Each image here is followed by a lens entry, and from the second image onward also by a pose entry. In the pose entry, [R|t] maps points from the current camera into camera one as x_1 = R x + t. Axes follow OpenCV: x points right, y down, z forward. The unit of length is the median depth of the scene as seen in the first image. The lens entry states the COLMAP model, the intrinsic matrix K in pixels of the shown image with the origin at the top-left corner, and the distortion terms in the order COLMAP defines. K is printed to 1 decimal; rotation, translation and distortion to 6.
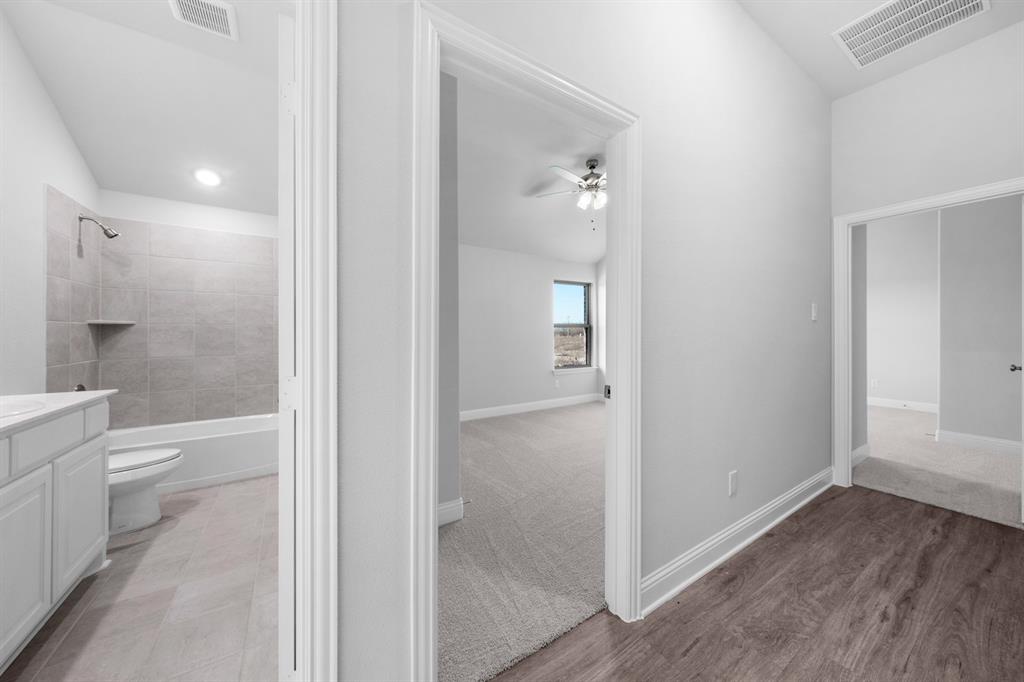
lens RADIAL K [[348.8, 0, 509.5], [0, 348.8, 335.6], [0, 0, 1]] dist [-0.009395, 0.000044]
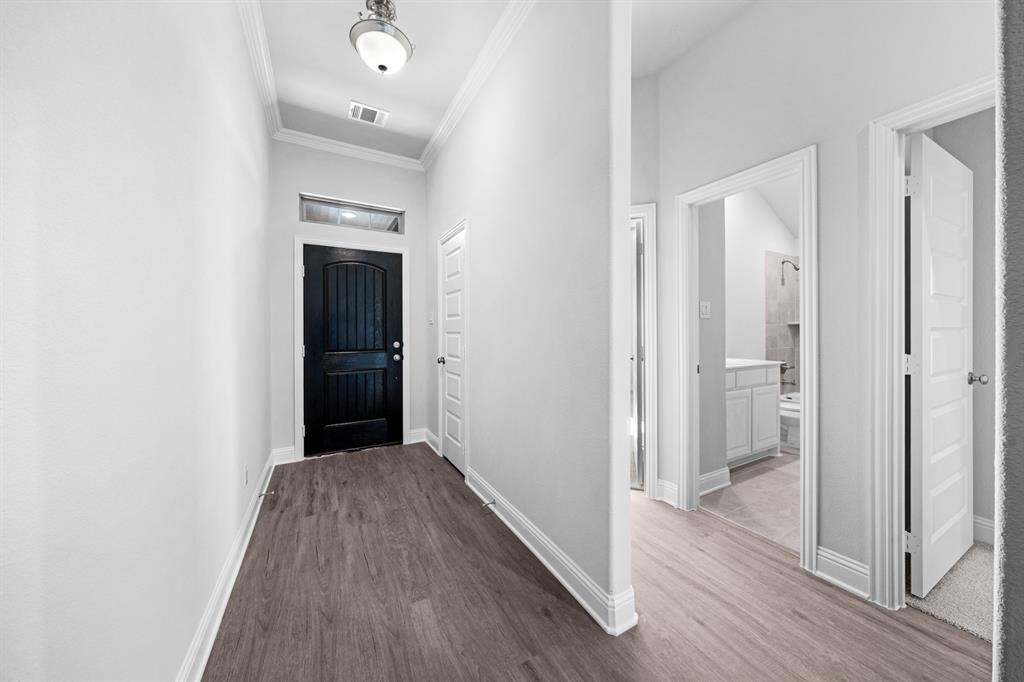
lens RADIAL K [[348.8, 0, 512.3], [0, 348.8, 334.5], [0, 0, 1]] dist [-0.009395, 0.000044]
pose [[-0.071834, 0.003611, -0.997410, 0.607964], [0.005873, 0.999978, 0.003197, 0.001361], [0.997399, -0.005629, -0.071853, -0.231125]]
